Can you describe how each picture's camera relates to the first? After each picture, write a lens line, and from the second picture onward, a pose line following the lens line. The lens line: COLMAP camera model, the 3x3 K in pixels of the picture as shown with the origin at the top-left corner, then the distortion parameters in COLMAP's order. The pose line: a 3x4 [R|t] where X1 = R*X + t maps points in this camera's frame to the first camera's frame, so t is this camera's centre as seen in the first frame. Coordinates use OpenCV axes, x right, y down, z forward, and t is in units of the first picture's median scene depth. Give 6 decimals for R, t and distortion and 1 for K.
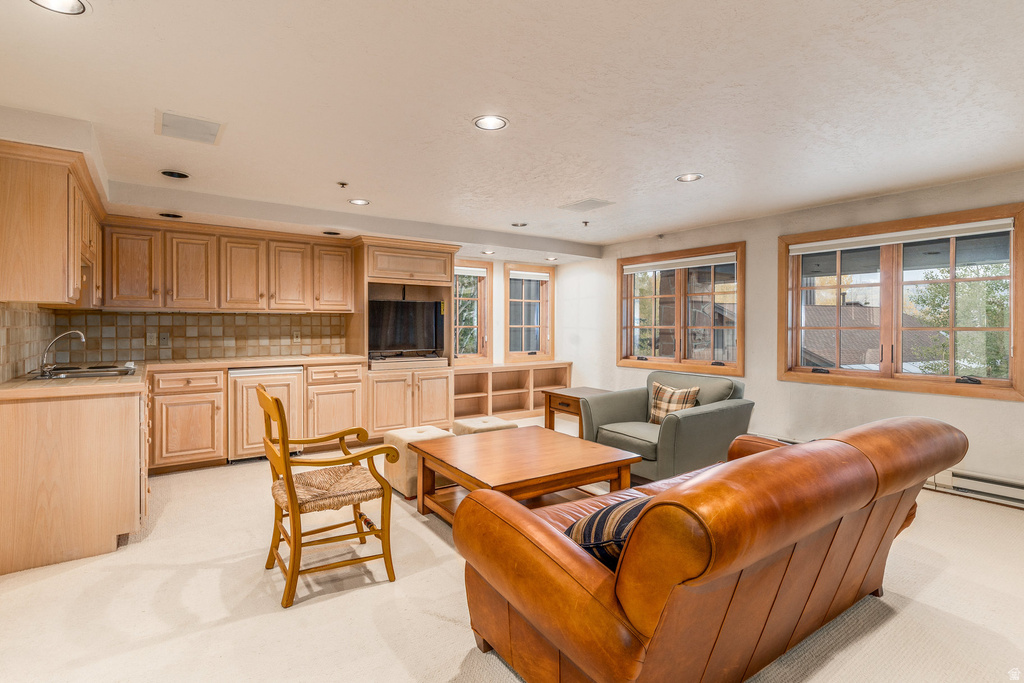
lens RADIAL K [[502.9, 0, 510.2], [0, 502.9, 333.7], [0, 0, 1]] dist [-0.000192, -0.000024]
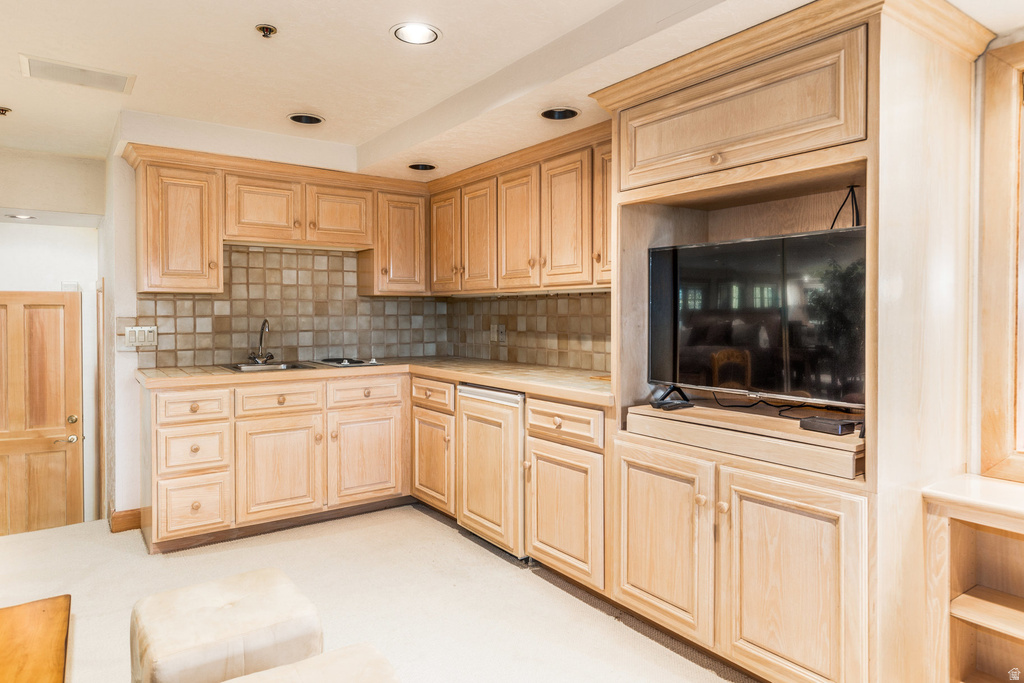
lens RADIAL K [[640.2, 0, 511.0], [0, 640.2, 331.9], [0, 0, 1]] dist [0.003518, 0.000397]
pose [[-0.006920, 0.030522, -0.999510, 0.228863], [-0.015443, 0.999412, 0.030626, -0.018872], [0.999857, 0.015647, -0.006445, 0.957457]]
